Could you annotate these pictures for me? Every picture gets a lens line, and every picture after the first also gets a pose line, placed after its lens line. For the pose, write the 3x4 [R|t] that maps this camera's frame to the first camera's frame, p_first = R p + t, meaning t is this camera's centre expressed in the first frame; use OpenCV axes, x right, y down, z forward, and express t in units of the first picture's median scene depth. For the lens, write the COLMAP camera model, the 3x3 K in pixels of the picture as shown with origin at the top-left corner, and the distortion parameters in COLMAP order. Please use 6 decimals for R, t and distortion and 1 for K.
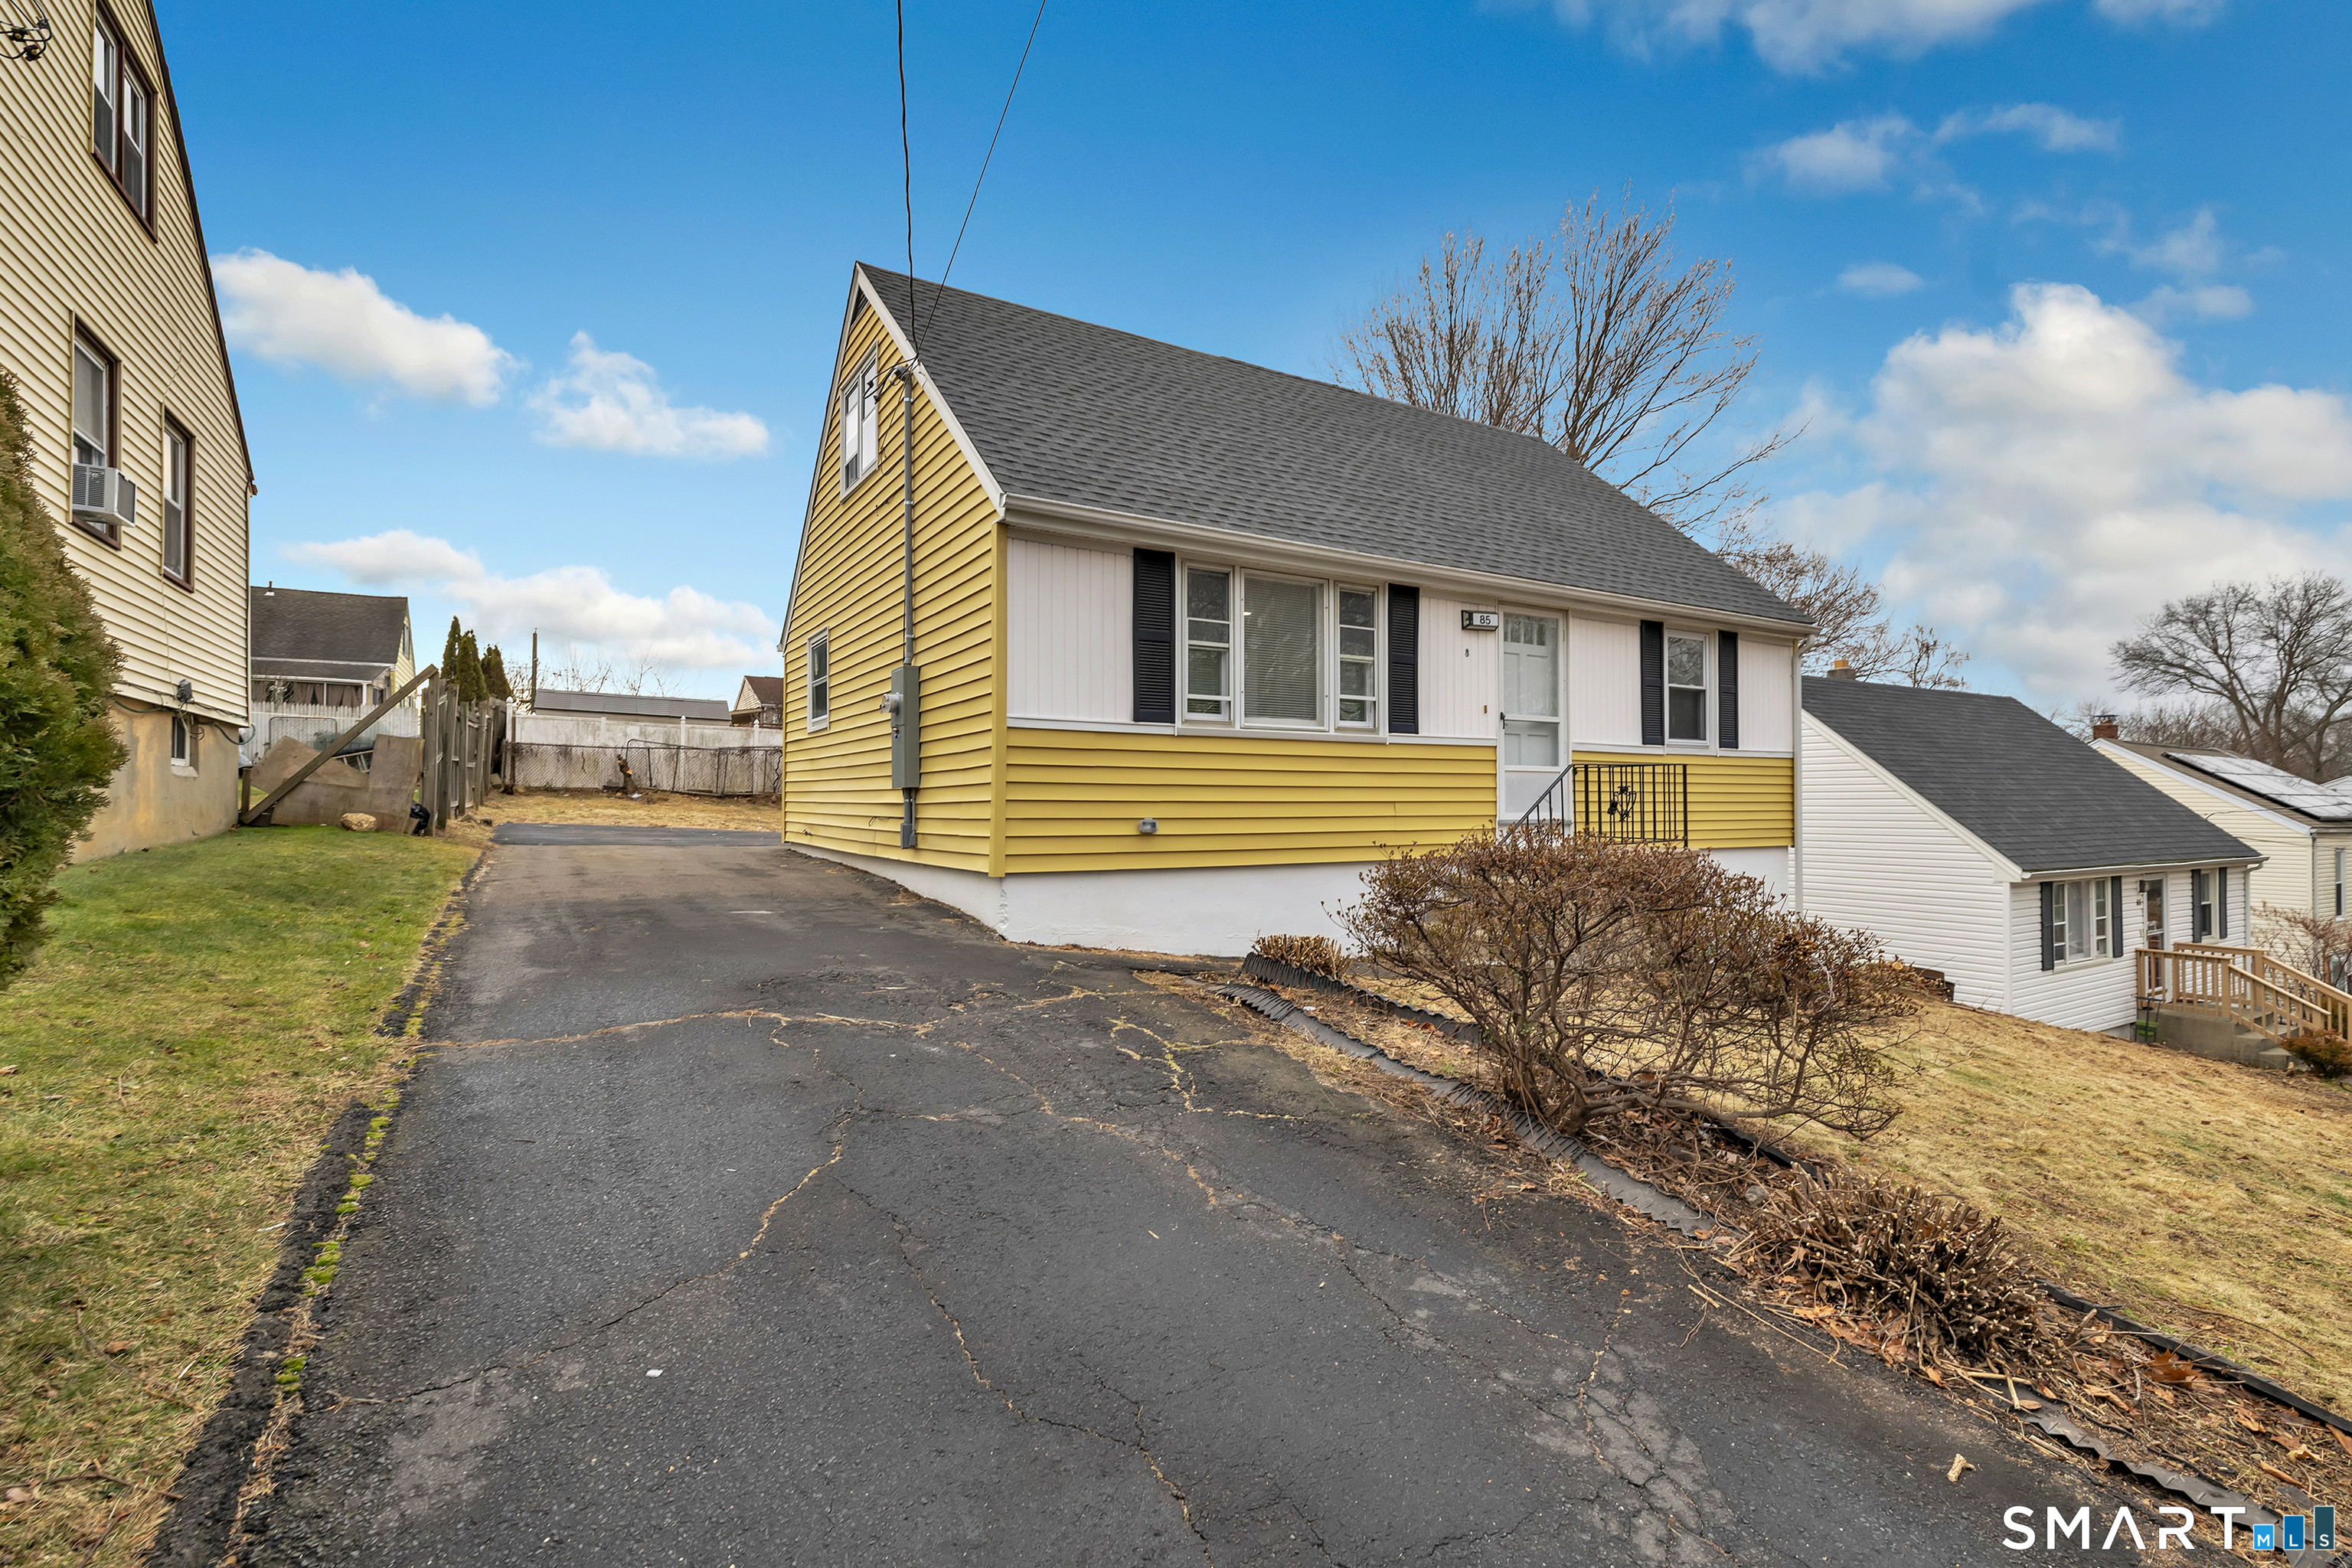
lens RADIAL K [[1040.4, 0, 1171.8], [0, 1040.4, 792.9], [0, 0, 1]] dist [0.001268, 0.000203]
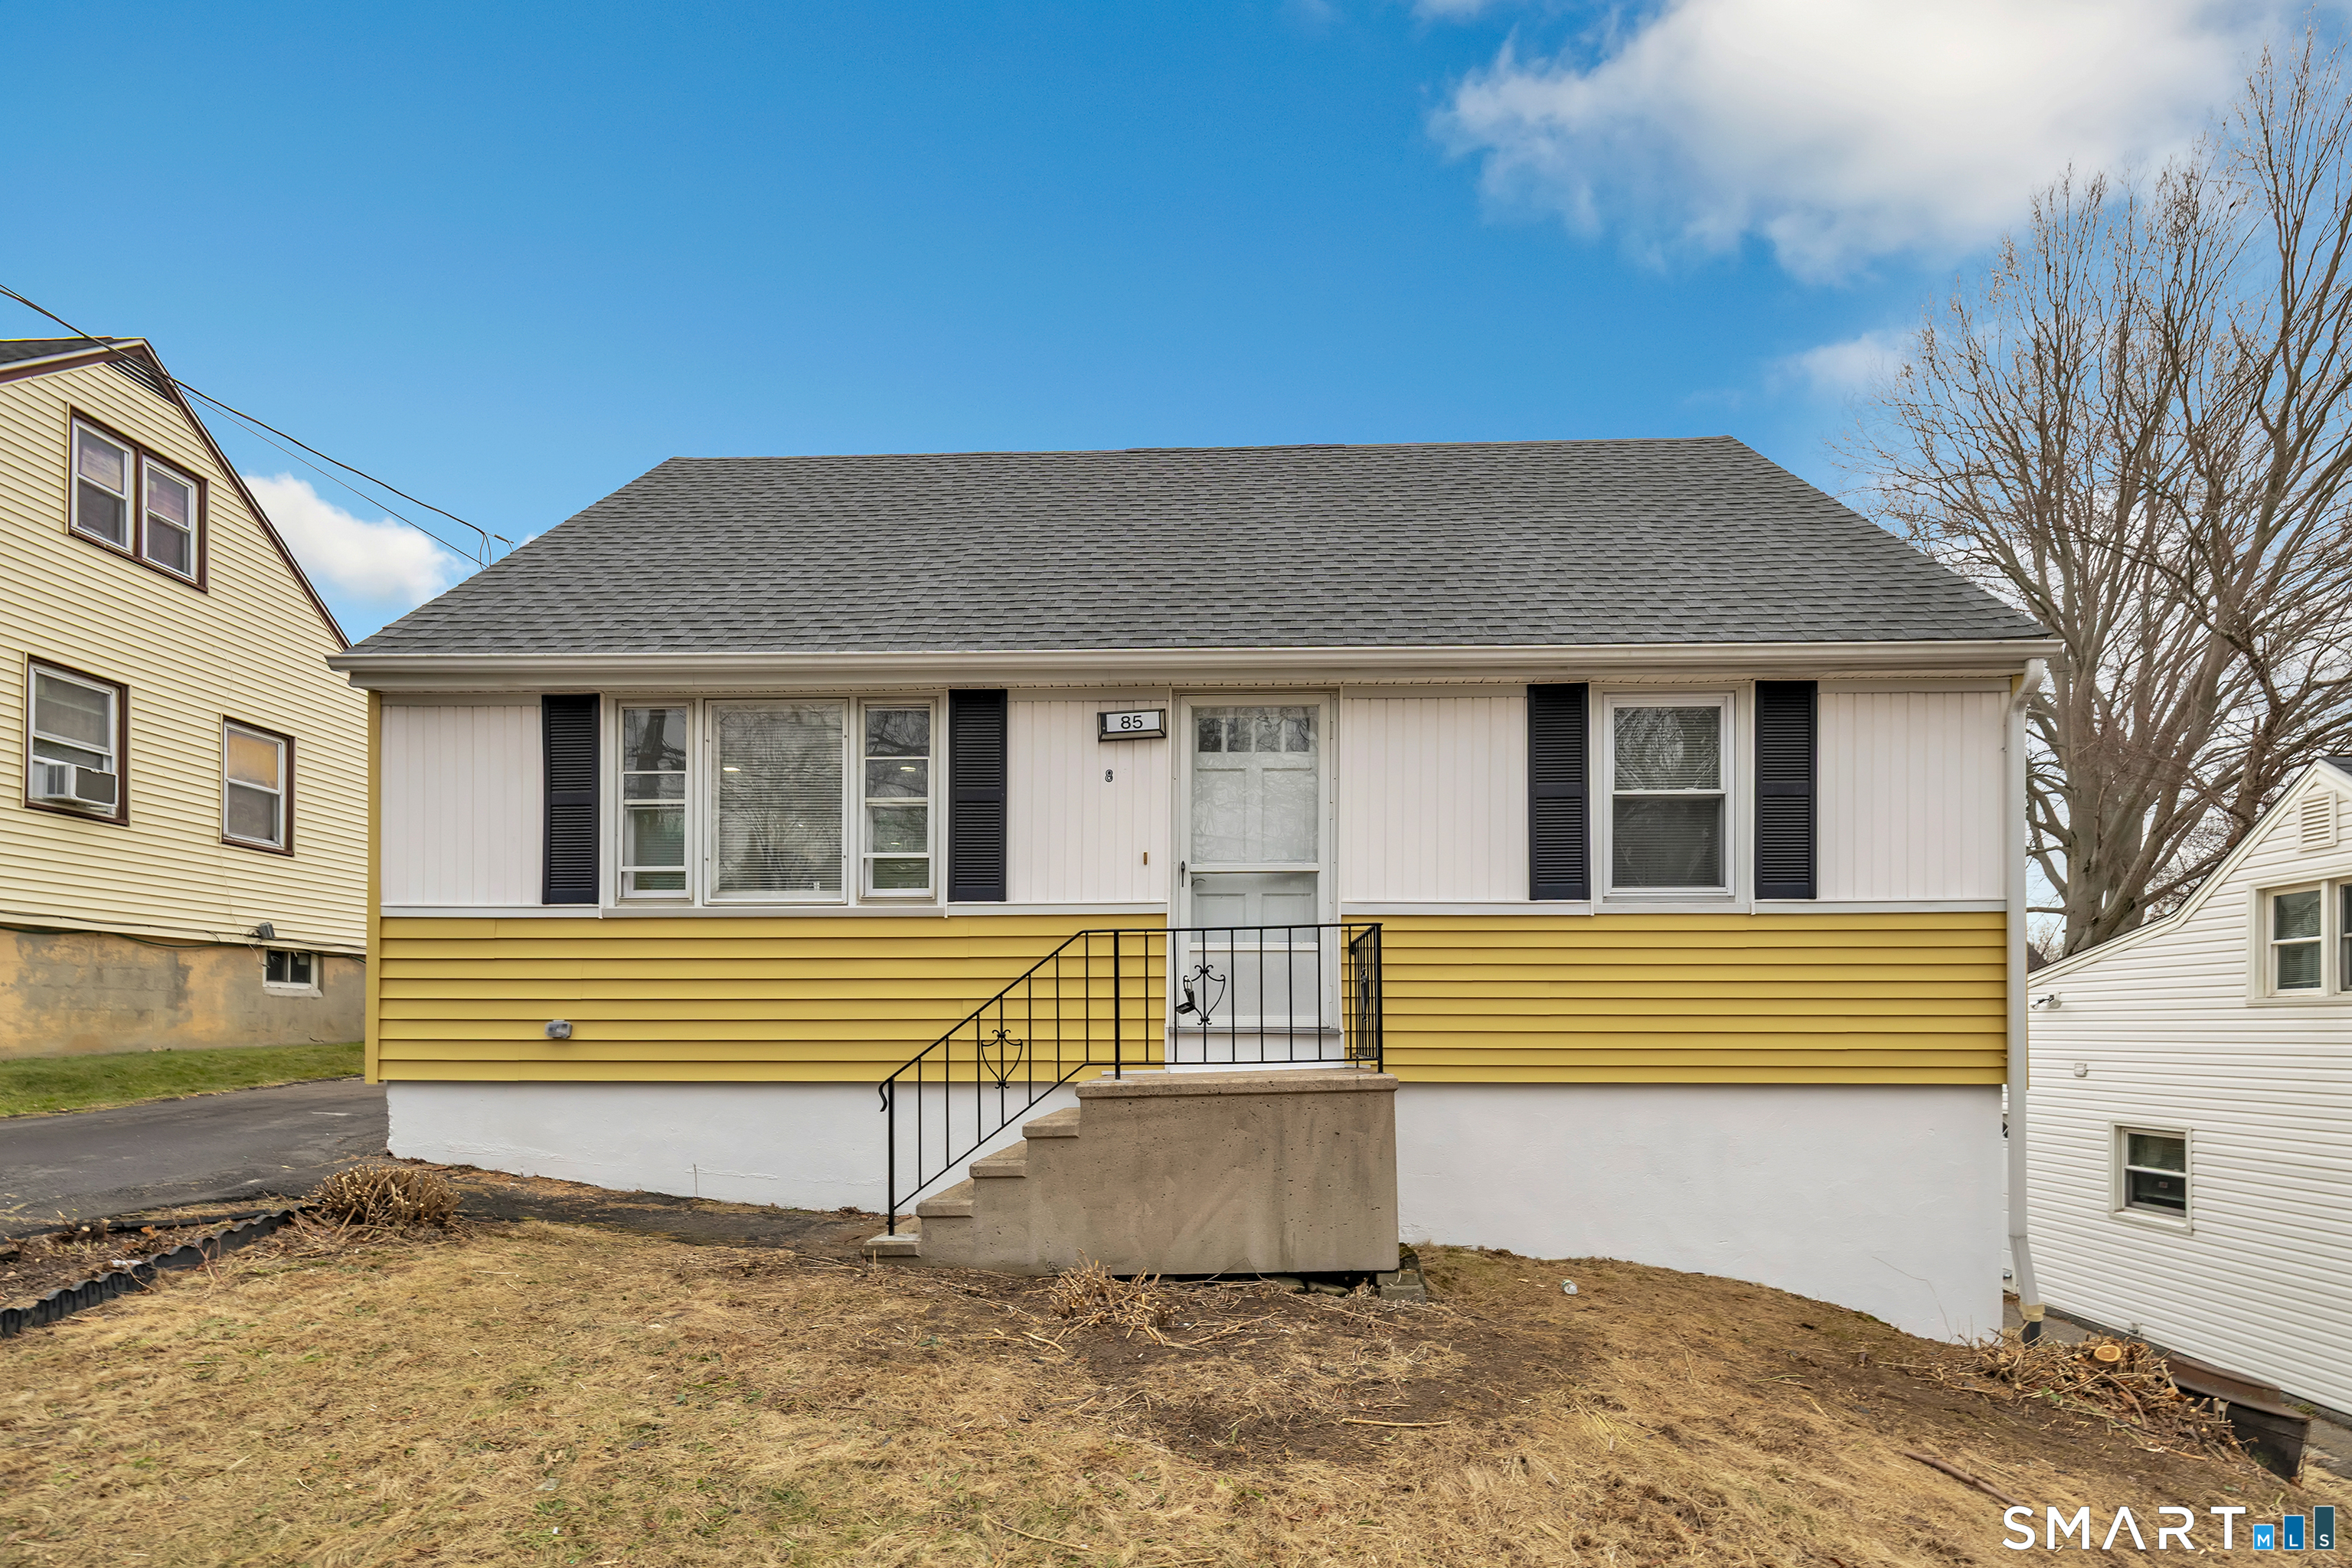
lens RADIAL K [[1040.4, 0, 1184.6], [0, 1040.4, 978.0], [0, 0, 1]] dist [0.001268, 0.000203]
pose [[0.844635, -0.003376, -0.535332, 0.720287], [0.006658, 0.999969, 0.004198, -0.007841], [0.535302, -0.007109, 0.844631, 0.487997]]
